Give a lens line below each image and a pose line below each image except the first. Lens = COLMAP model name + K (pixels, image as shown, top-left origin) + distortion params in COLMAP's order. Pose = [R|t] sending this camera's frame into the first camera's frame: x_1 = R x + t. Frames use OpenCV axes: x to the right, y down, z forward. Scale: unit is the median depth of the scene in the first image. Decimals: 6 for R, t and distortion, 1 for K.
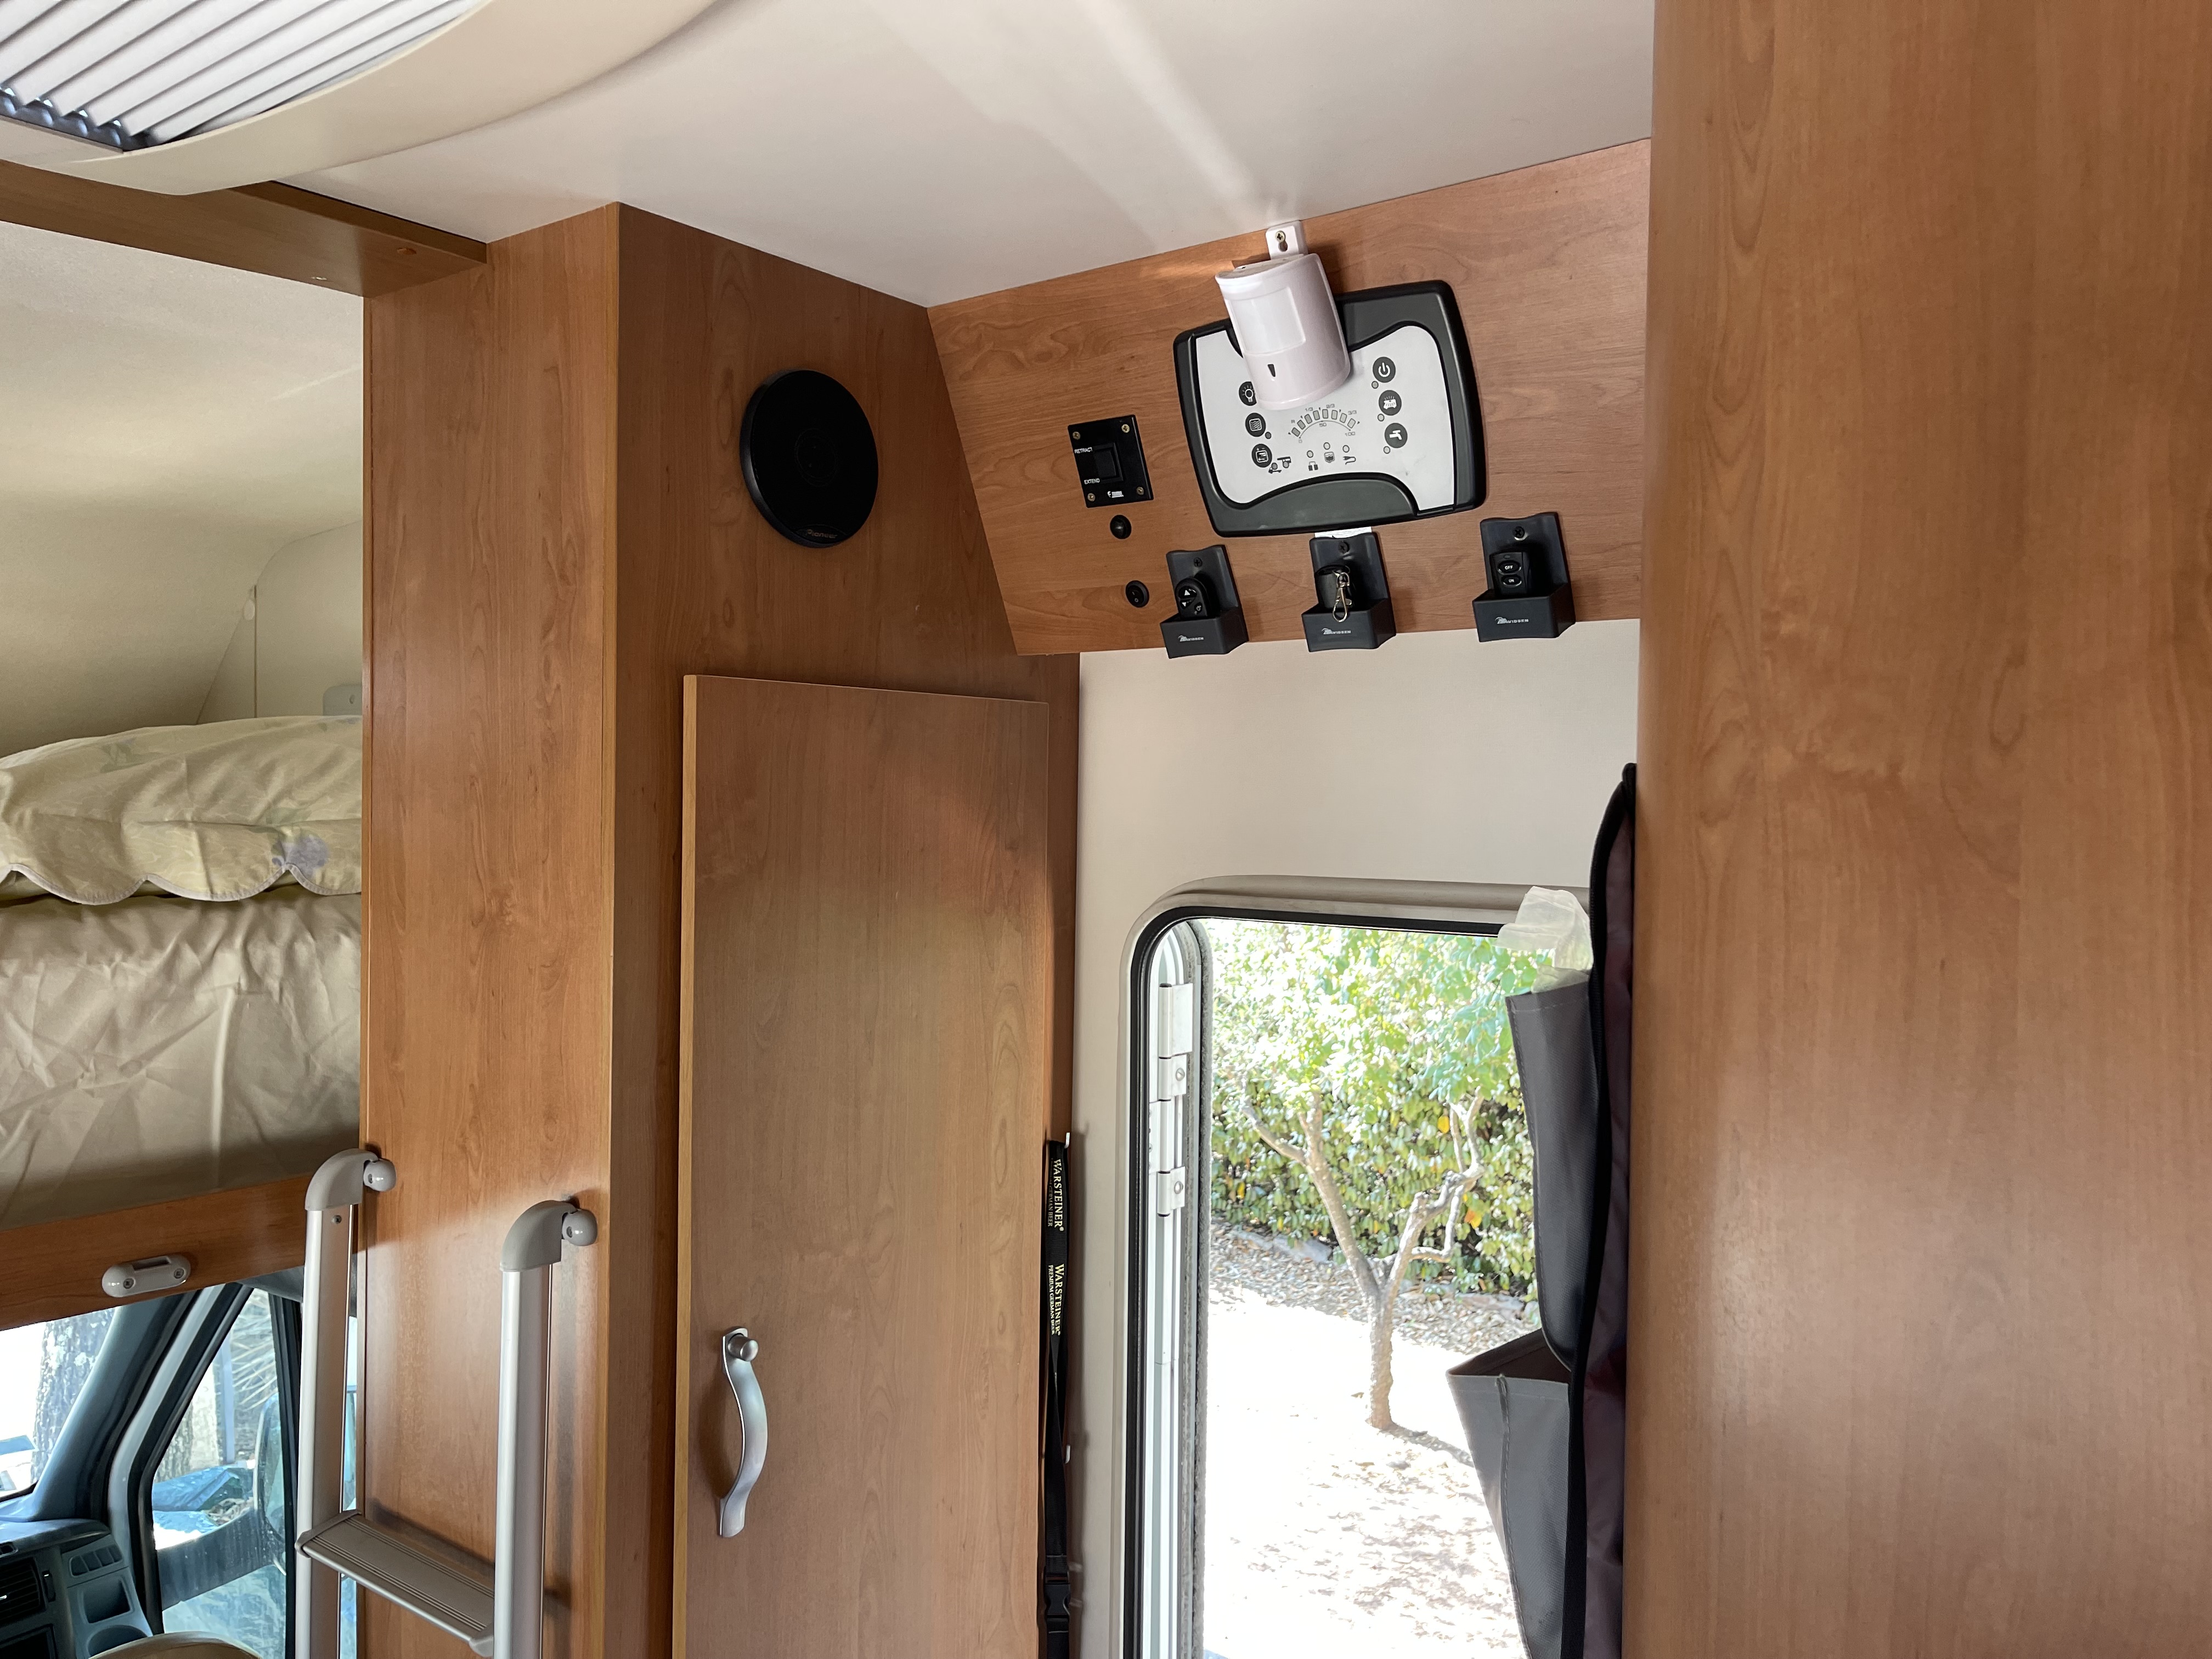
lens RADIAL K [[1670.4, 0, 1123.4], [0, 1670.4, 820.3], [0, 0, 1]] dist [0.068702, -0.093690]
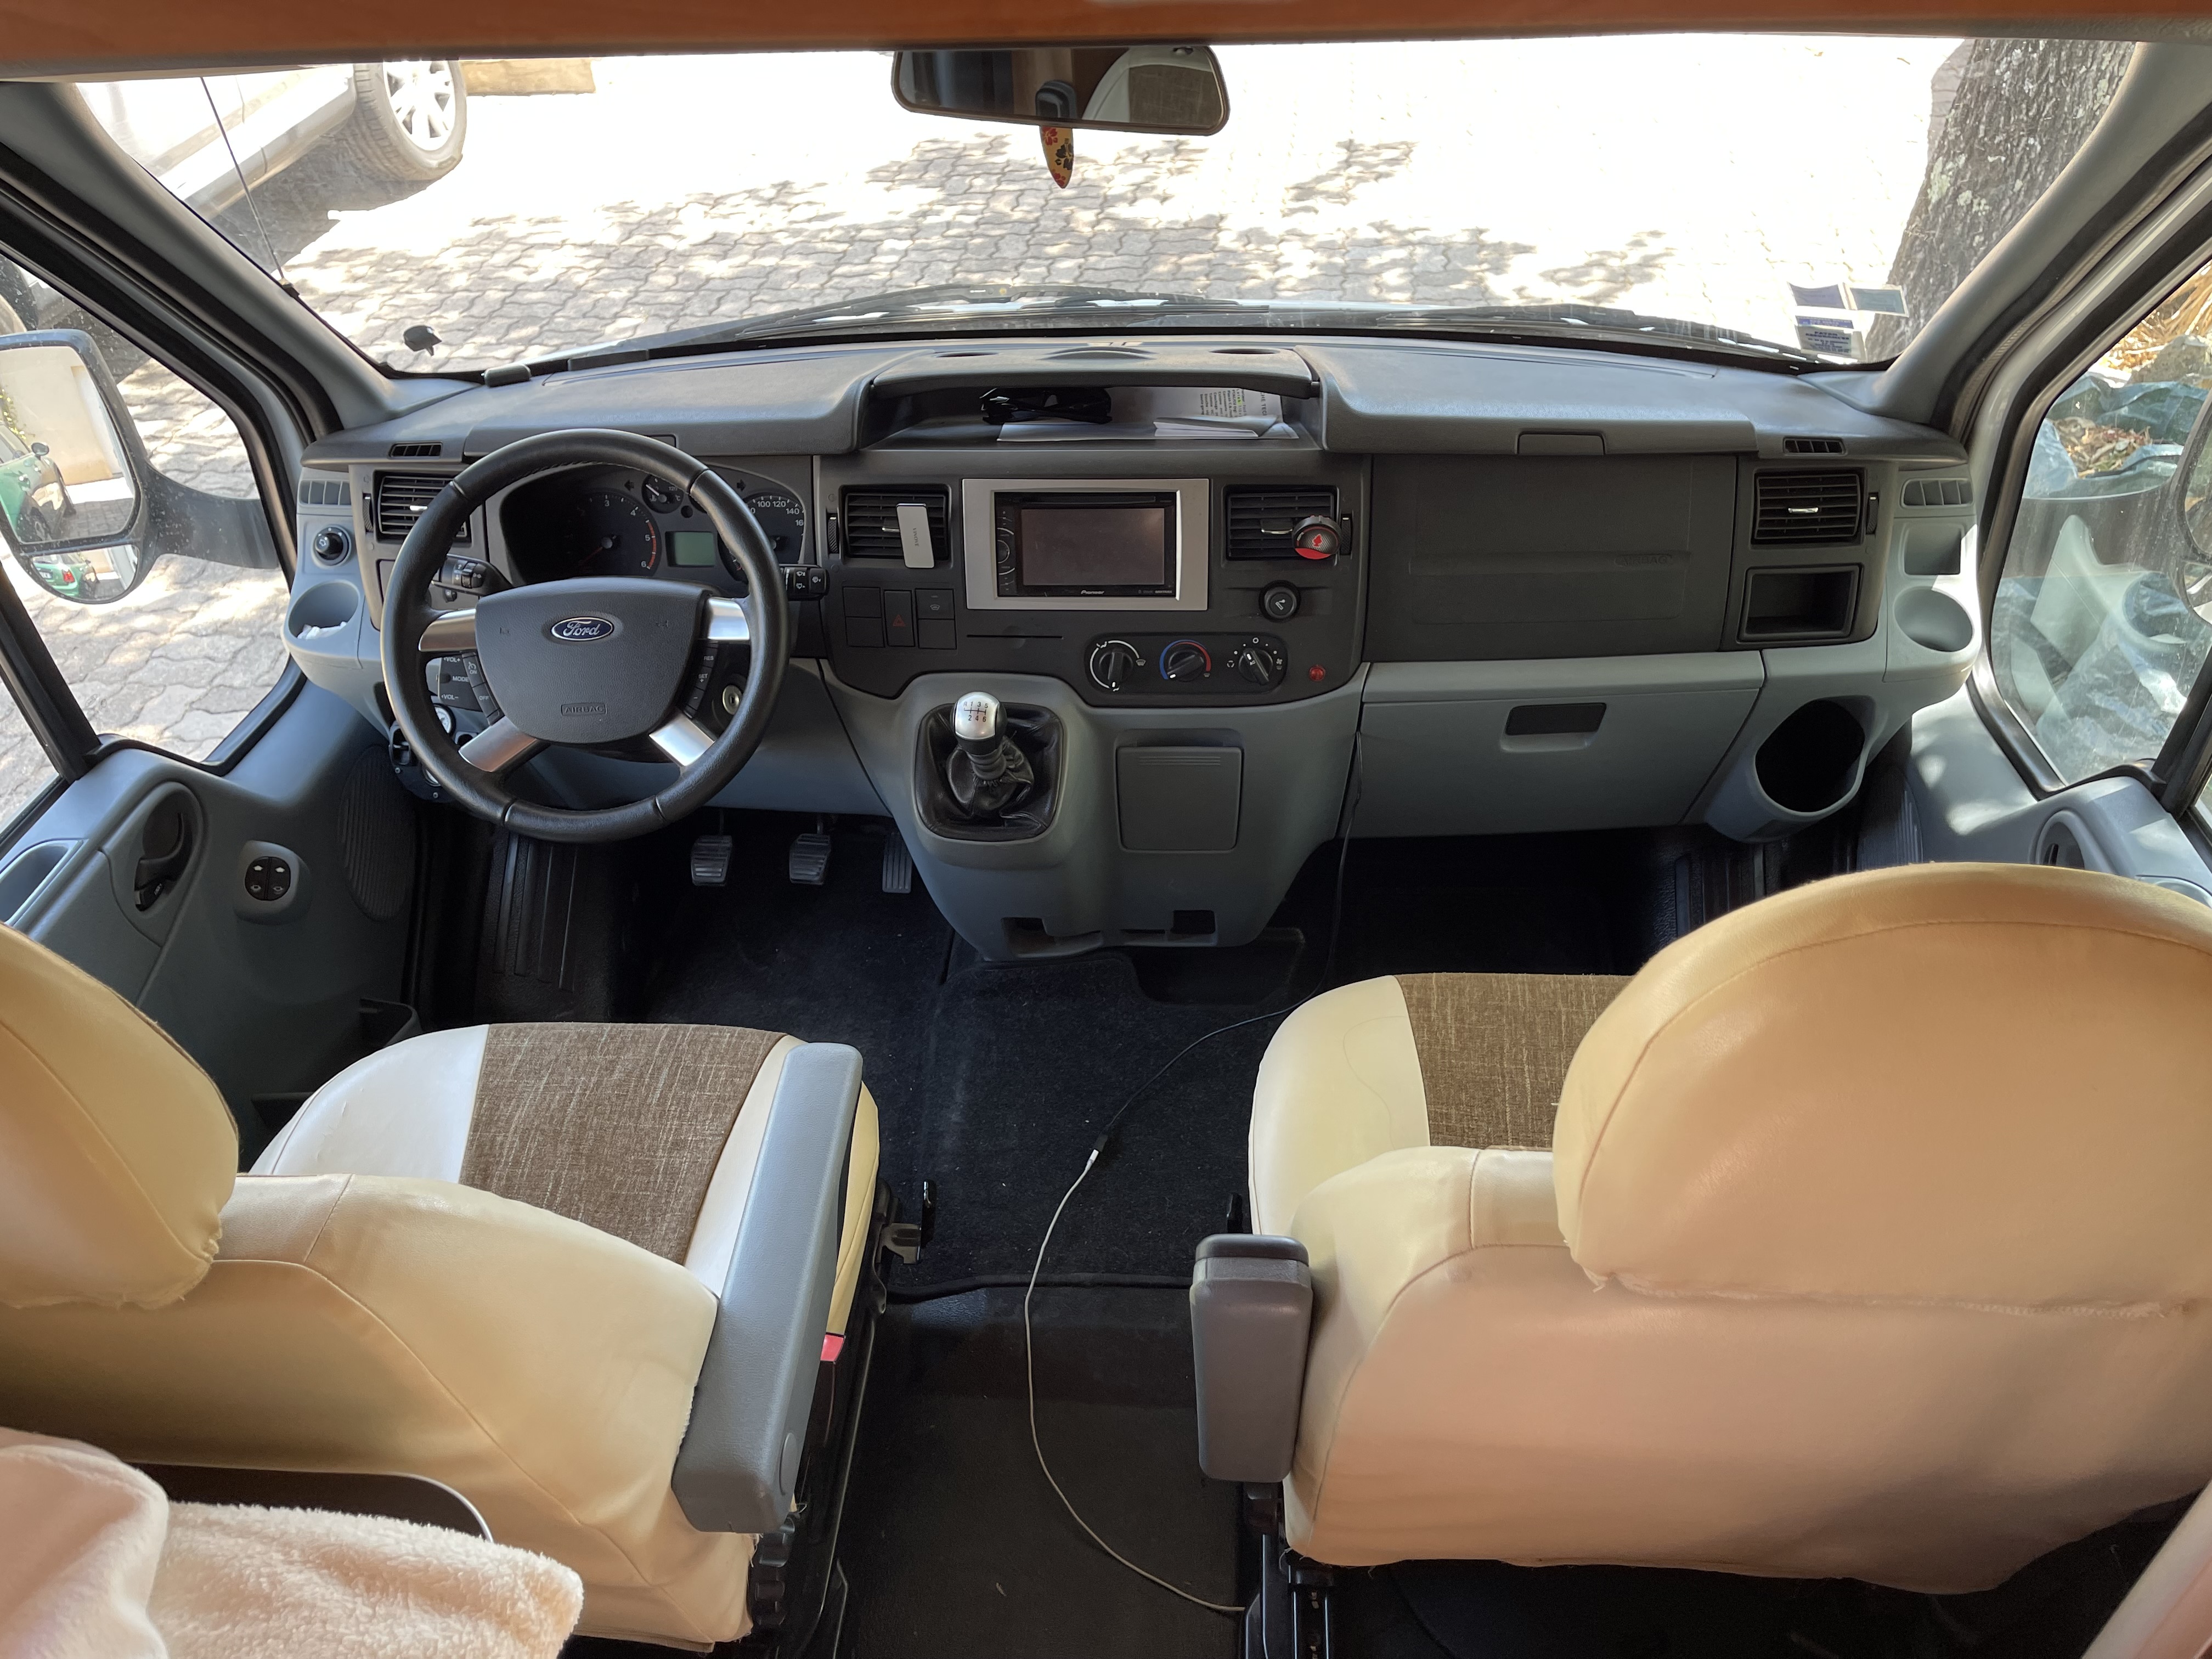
lens RADIAL K [[1670.4, 0, 1105.3], [0, 1670.4, 840.6], [0, 0, 1]] dist [0.068702, -0.093690]
pose [[0.547728, 0.492751, -0.676159, -0.385655], [0.022094, 0.799367, 0.600436, 0.185883], [0.836364, -0.343815, 0.426950, 0.545364]]
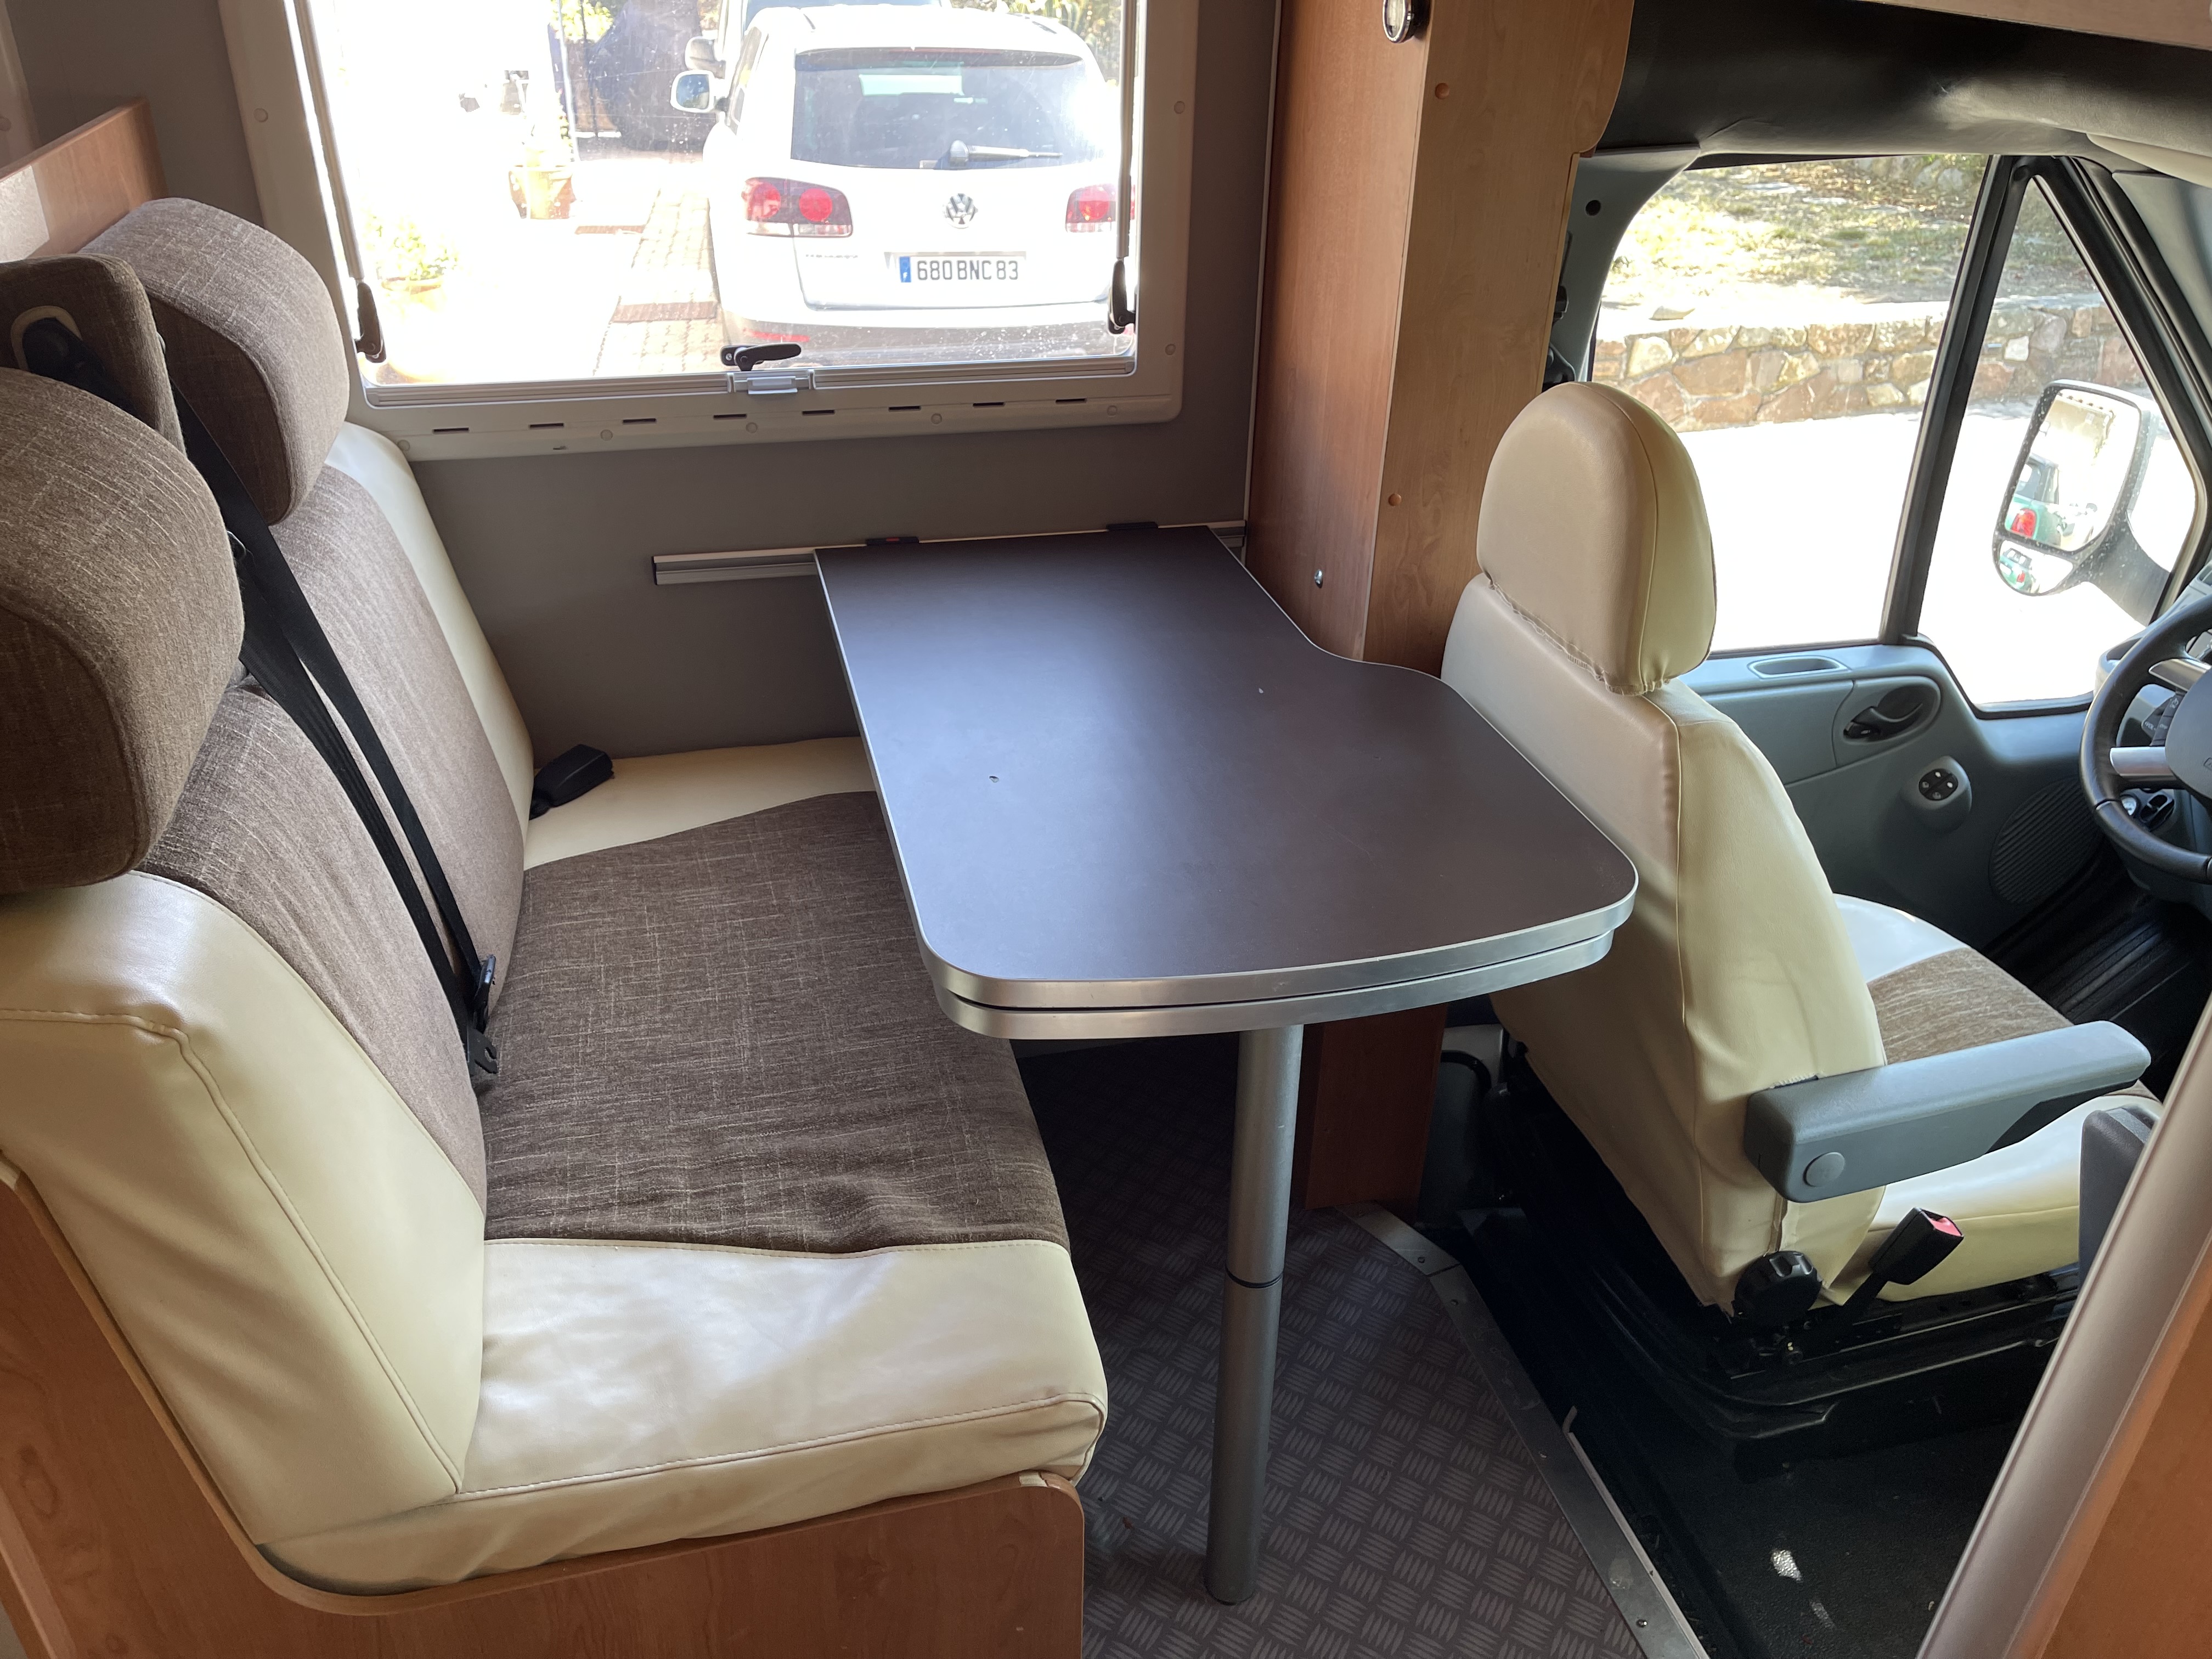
lens RADIAL K [[1670.4, 0, 1109.4], [0, 1670.4, 828.9], [0, 0, 1]] dist [0.068702, -0.093690]
pose [[-0.621487, 0.379247, -0.685511, 0.020955], [-0.037264, 0.859718, 0.509407, 0.185736], [0.782538, 0.342135, -0.520172, 0.762952]]
